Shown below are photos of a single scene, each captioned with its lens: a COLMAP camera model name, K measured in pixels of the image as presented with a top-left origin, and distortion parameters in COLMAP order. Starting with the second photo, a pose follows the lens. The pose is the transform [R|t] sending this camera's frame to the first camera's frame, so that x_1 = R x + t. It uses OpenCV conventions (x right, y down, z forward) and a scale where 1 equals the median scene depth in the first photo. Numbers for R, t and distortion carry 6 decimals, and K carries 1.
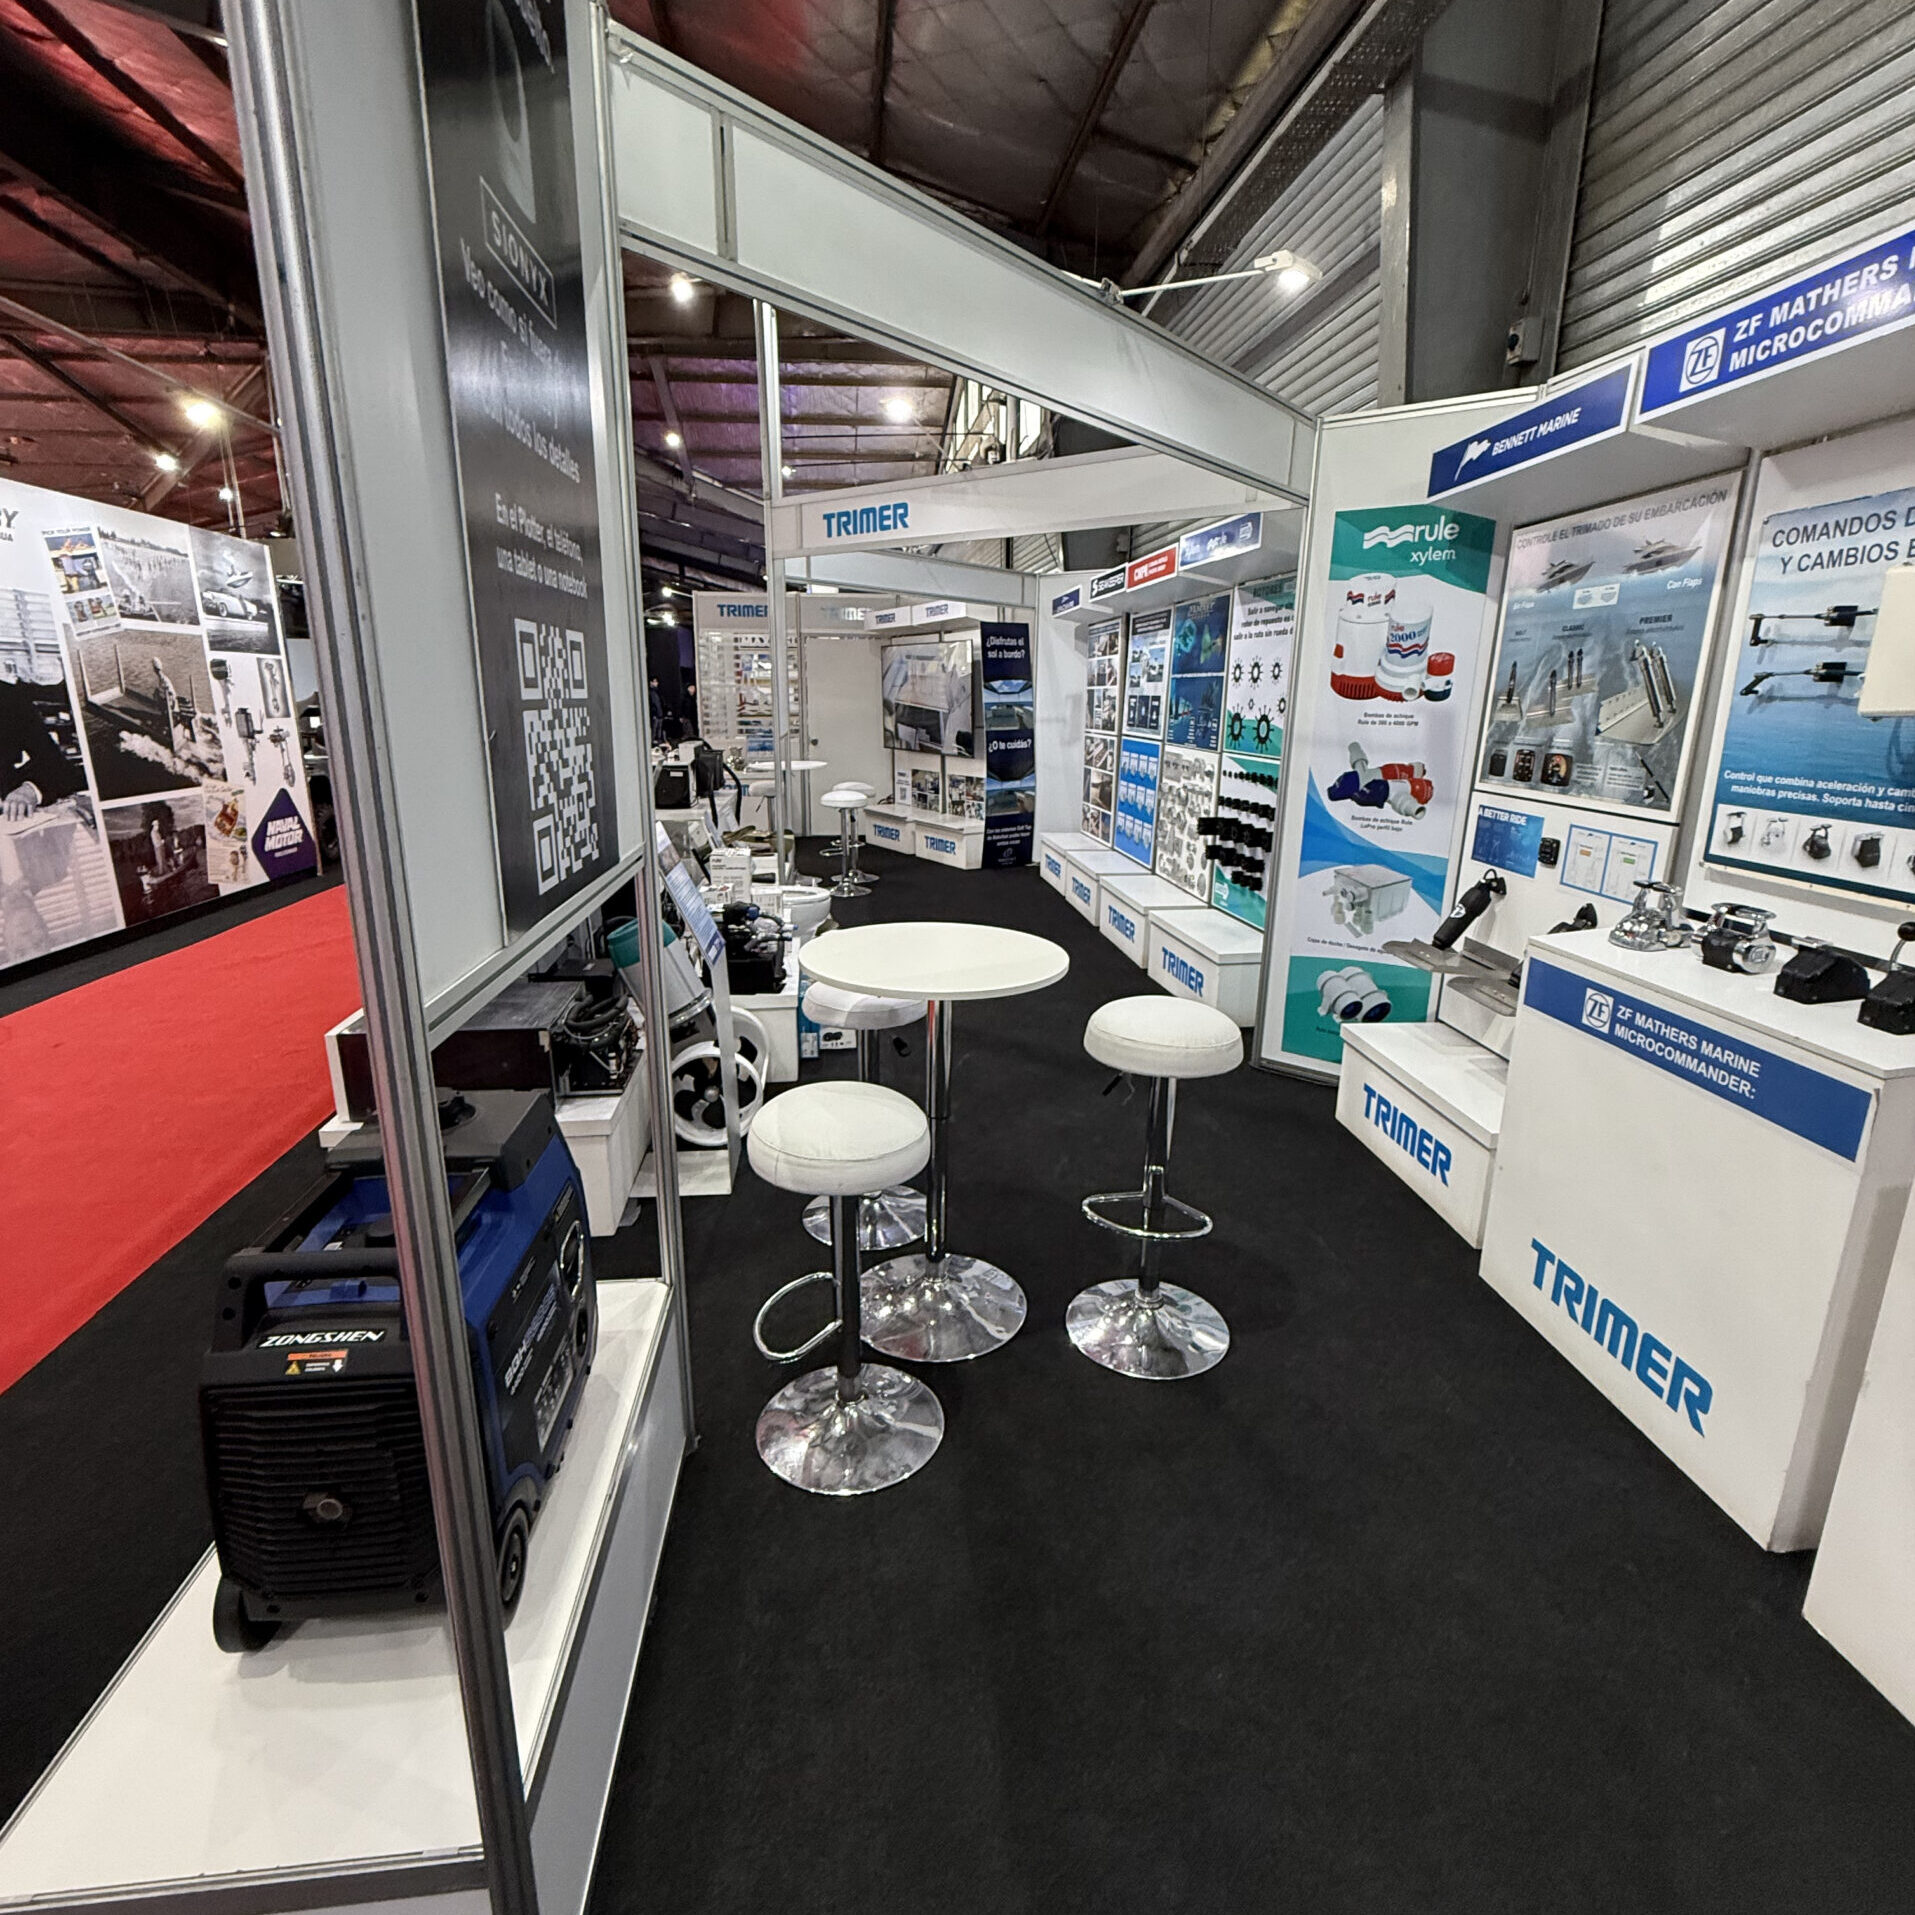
lens RADIAL K [[1030.4, 0, 957.5], [0, 1030.4, 957.5], [0, 0, 1]] dist [0.004925, -0.000220]
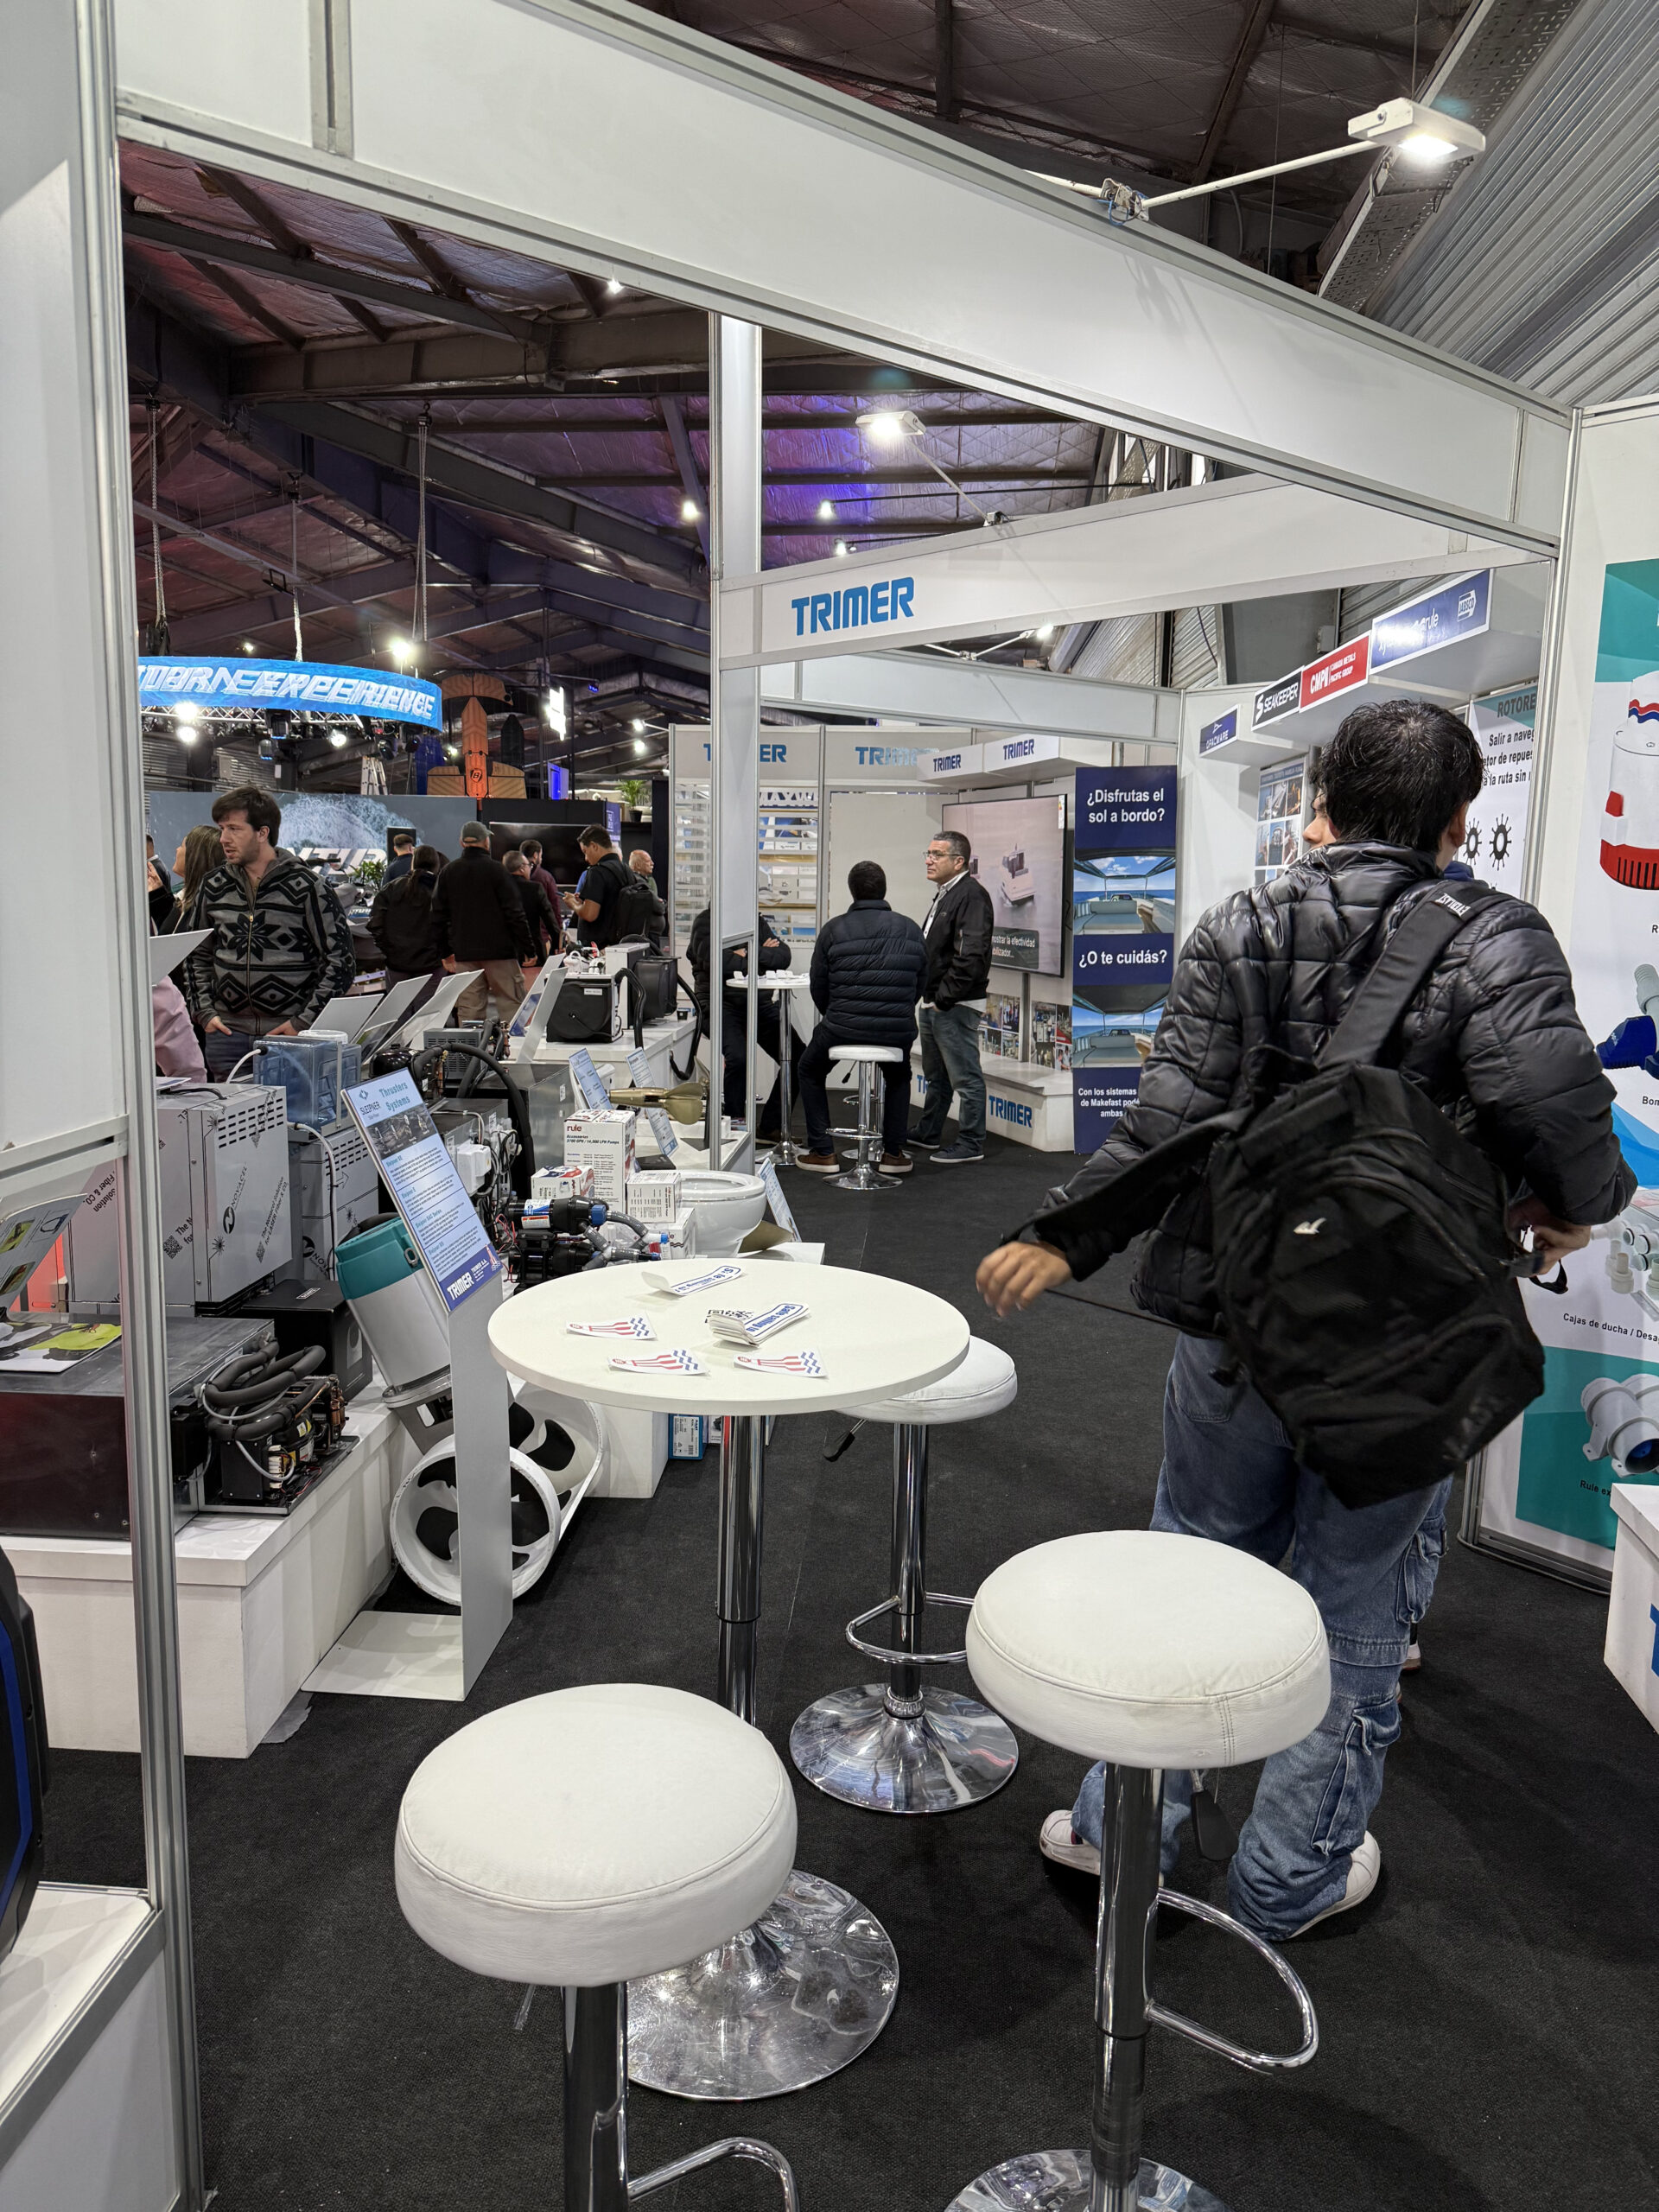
lens RADIAL K [[1567.8, 0, 829.5], [0, 1567.8, 1106.0], [0, 0, 1]] dist [0.065870, -0.083103]
pose [[0.981360, 0.036866, -0.188612, 0.131738], [-0.056553, 0.993370, -0.100086, -0.026391], [0.183671, 0.108887, 0.976938, 0.109948]]
